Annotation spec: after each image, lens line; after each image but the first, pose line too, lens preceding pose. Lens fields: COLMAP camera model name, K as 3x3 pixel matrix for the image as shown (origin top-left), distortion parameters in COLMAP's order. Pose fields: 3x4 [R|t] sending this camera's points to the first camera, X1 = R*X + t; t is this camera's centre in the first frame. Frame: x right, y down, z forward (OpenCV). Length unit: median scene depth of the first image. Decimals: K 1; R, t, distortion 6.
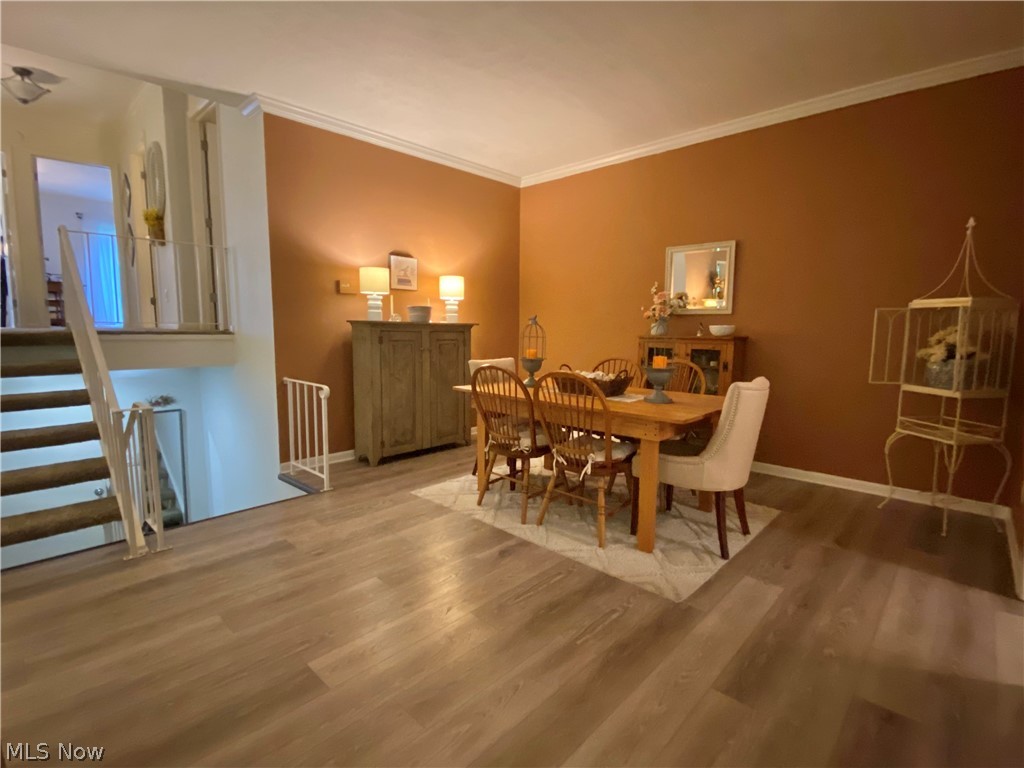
lens RADIAL K [[498.2, 0, 513.2], [0, 498.2, 385.2], [0, 0, 1]] dist [-0.004422, -0.001038]
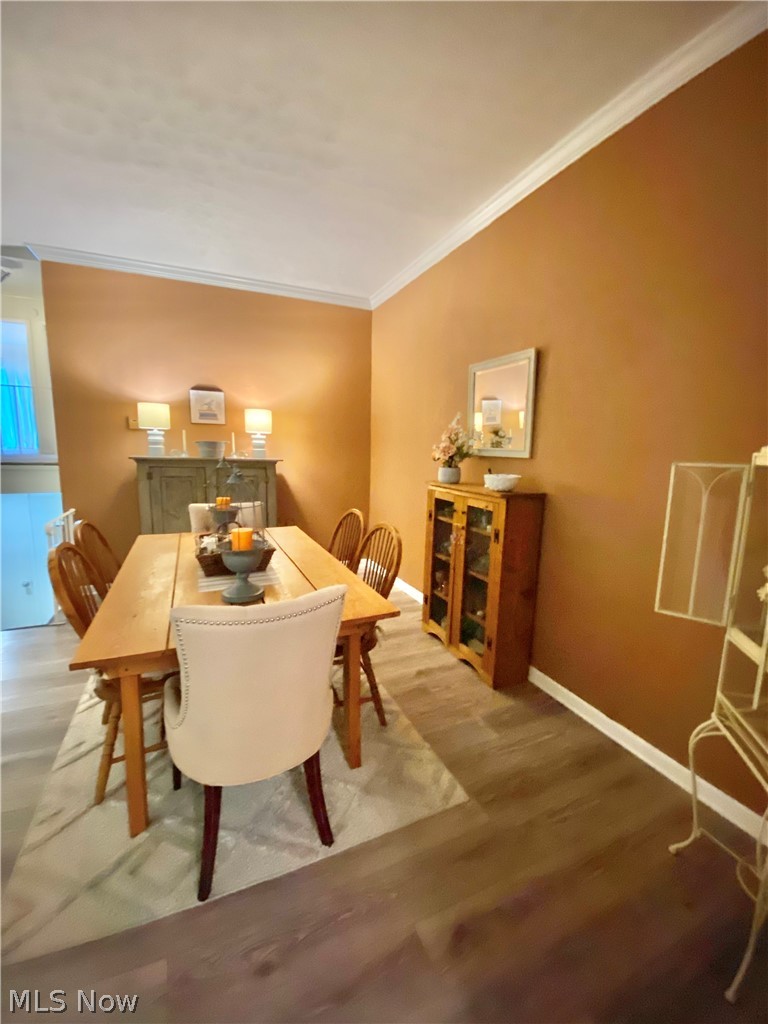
lens RADIAL K [[418.2, 0, 388.6], [0, 418.2, 511.9], [0, 0, 1]] dist [-0.009544, -0.000225]
pose [[0.924277, 0.072703, -0.374736, 0.477216], [-0.061368, 0.997227, 0.042110, -0.081305], [0.376758, -0.015924, 0.926175, 0.396028]]
